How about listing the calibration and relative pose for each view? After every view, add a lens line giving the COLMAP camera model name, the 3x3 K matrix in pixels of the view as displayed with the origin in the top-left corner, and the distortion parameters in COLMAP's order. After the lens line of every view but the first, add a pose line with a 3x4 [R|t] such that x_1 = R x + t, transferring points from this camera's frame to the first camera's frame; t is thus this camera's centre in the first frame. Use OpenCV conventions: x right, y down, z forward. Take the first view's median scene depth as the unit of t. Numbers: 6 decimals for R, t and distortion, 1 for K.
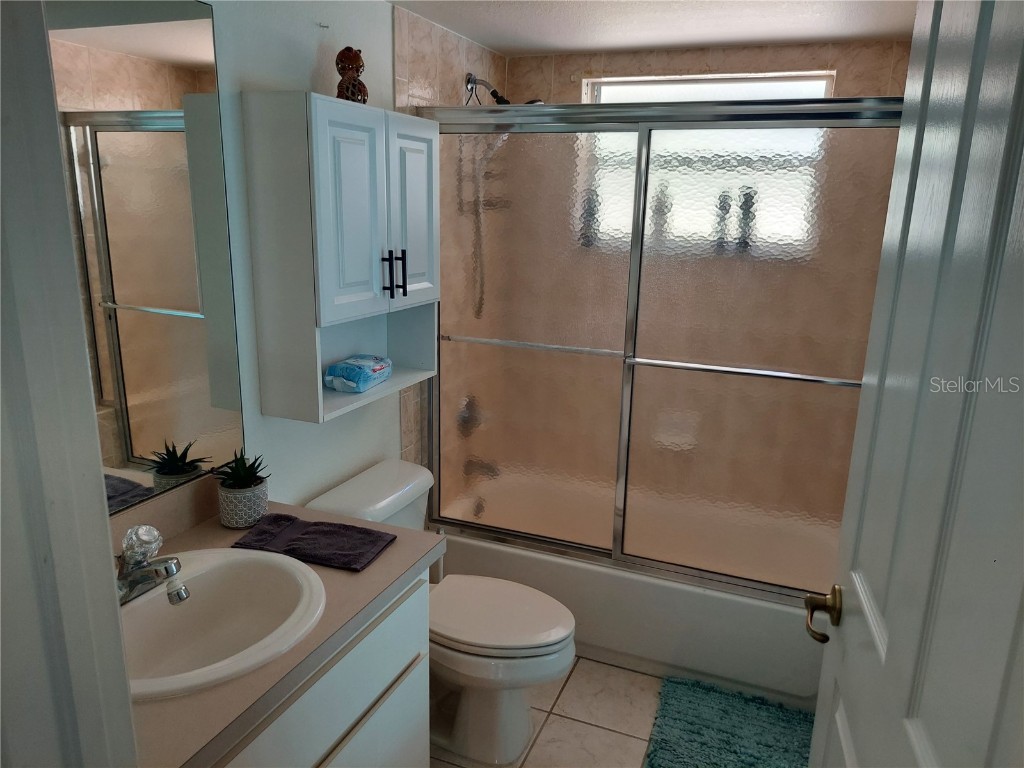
lens RADIAL K [[724.7, 0, 521.8], [0, 724.7, 390.1], [0, 0, 1]] dist [0.004343, -0.029206]
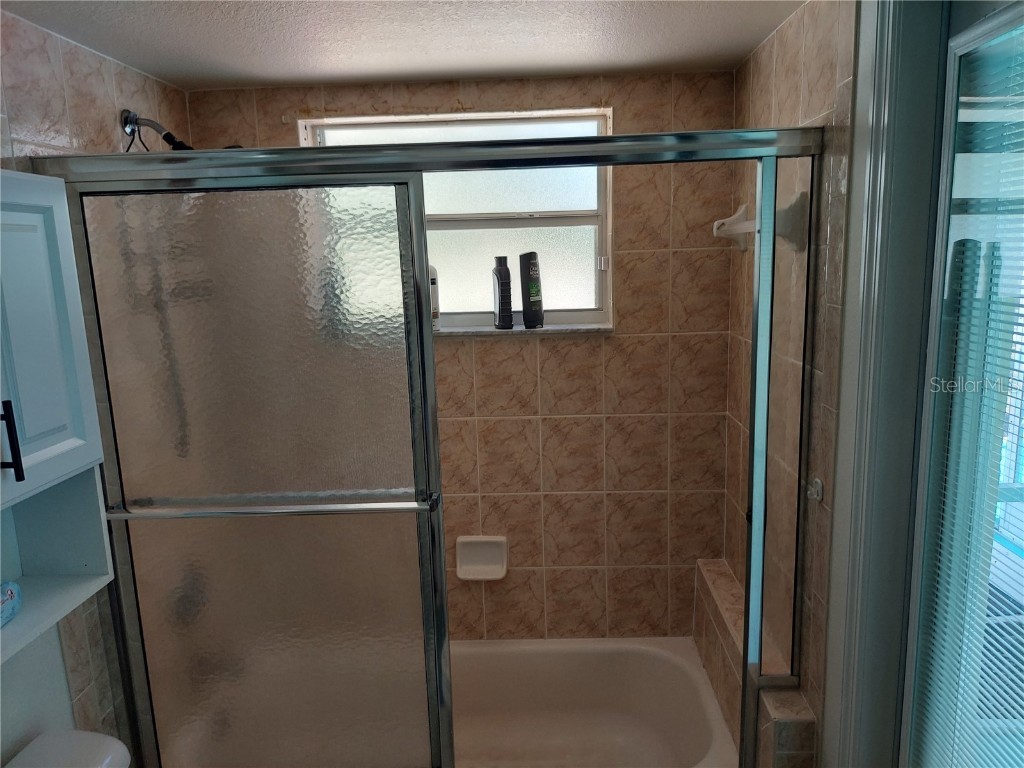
lens RADIAL K [[724.7, 0, 538.2], [0, 724.7, 381.8], [0, 0, 1]] dist [0.004343, -0.029206]
pose [[0.928337, -0.120631, 0.351624, 0.019390], [0.148275, 0.987542, -0.052673, -0.090015], [-0.340890, 0.101035, 0.934658, 0.256806]]
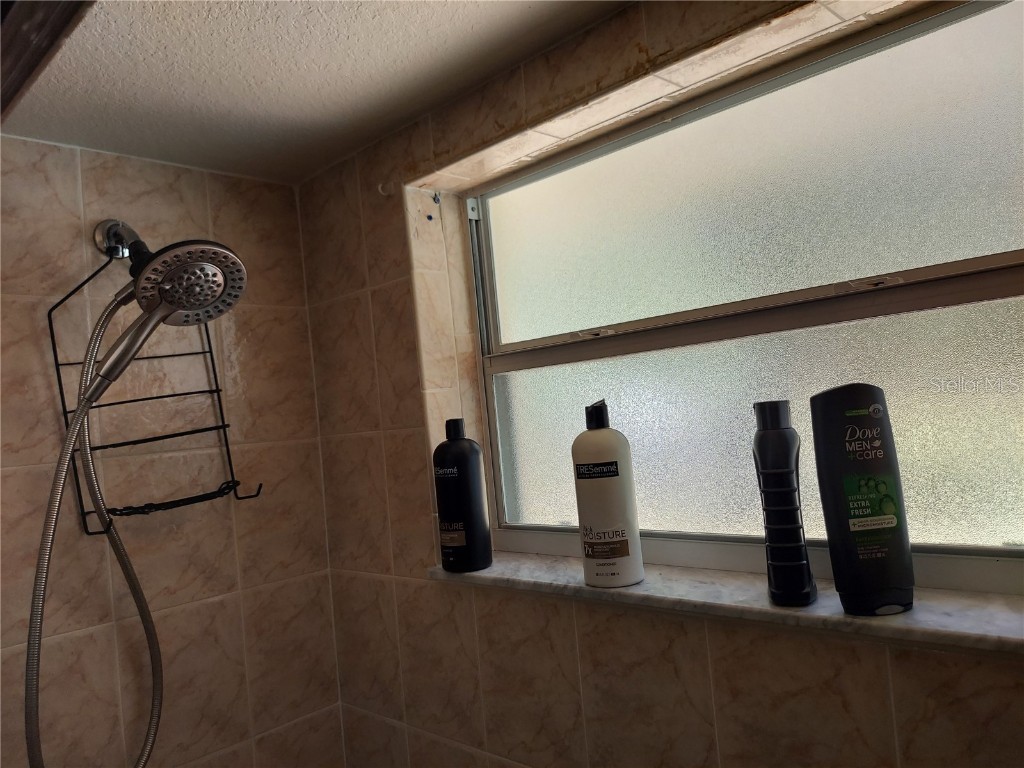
lens RADIAL K [[724.7, 0, 508.6], [0, 724.7, 381.1], [0, 0, 1]] dist [0.004343, -0.029206]
pose [[0.935251, -0.137362, -0.326248, 0.287669], [0.041218, 0.957630, -0.285038, -0.207263], [0.351578, 0.253135, 0.901286, 0.714186]]
